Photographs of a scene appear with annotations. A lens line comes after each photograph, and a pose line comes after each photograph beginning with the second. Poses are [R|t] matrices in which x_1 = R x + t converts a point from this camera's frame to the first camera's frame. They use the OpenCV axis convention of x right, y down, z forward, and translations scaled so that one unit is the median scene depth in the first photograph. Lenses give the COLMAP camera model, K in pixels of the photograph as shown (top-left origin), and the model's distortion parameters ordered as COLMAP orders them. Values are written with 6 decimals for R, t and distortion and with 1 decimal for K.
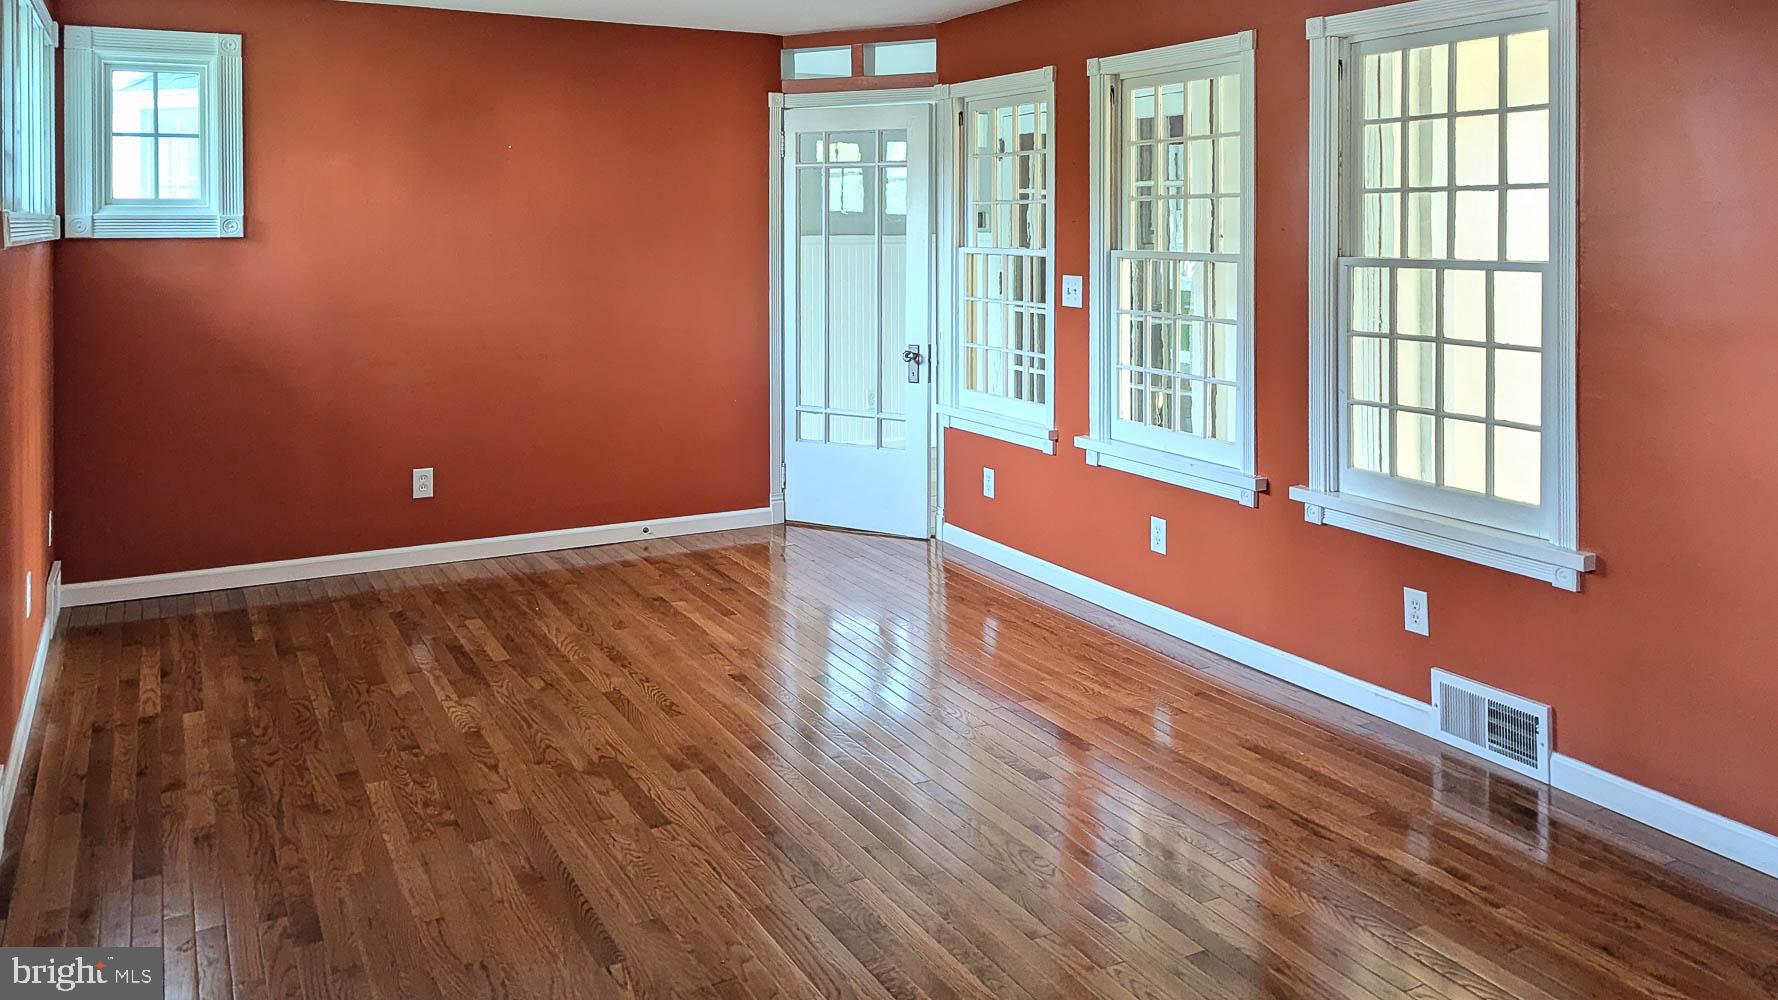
lens RADIAL K [[1359.0, 0, 889.0], [0, 1359.0, 500.0], [0, 0, 1]] dist [-0.002768, -0.008063]
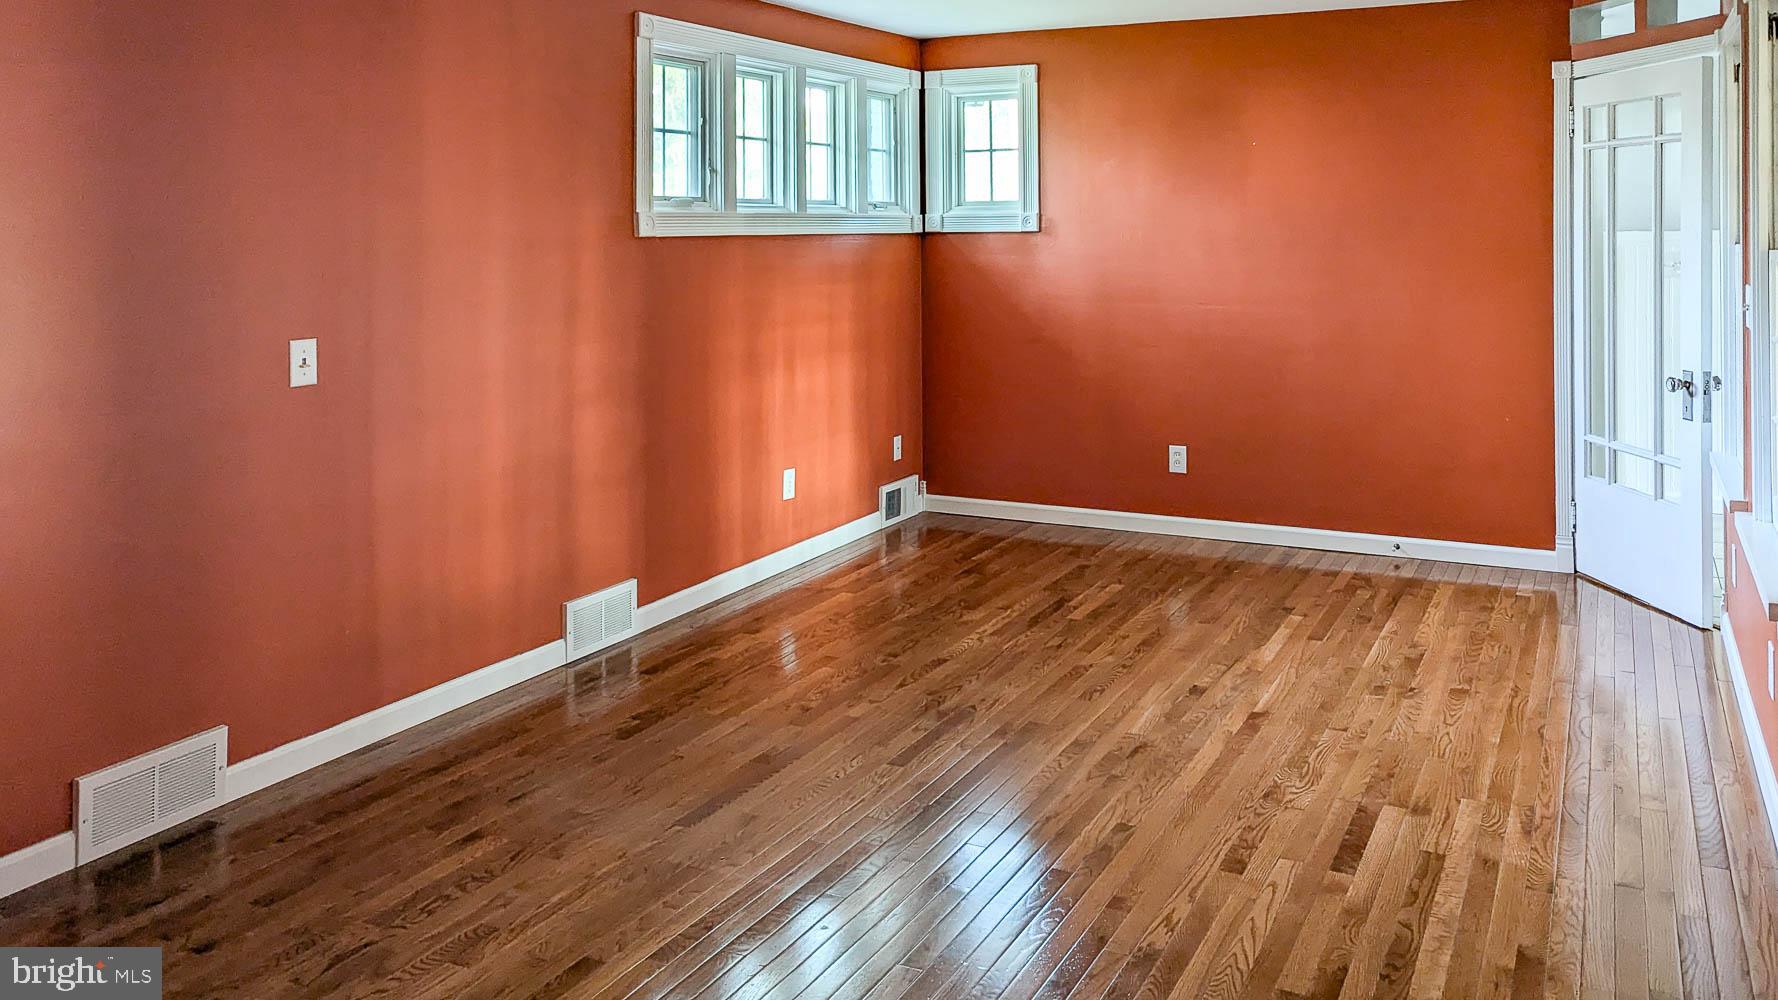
lens RADIAL K [[1326.9, 0, 890.6], [0, 1326.9, 474.2], [0, 0, 1]] dist [0.001635, -0.001623]
pose [[0.559129, 0.148007, -0.815763, 0.445662], [-0.159046, 0.984810, 0.069666, -0.043352], [0.813683, 0.090792, 0.574176, 0.239731]]
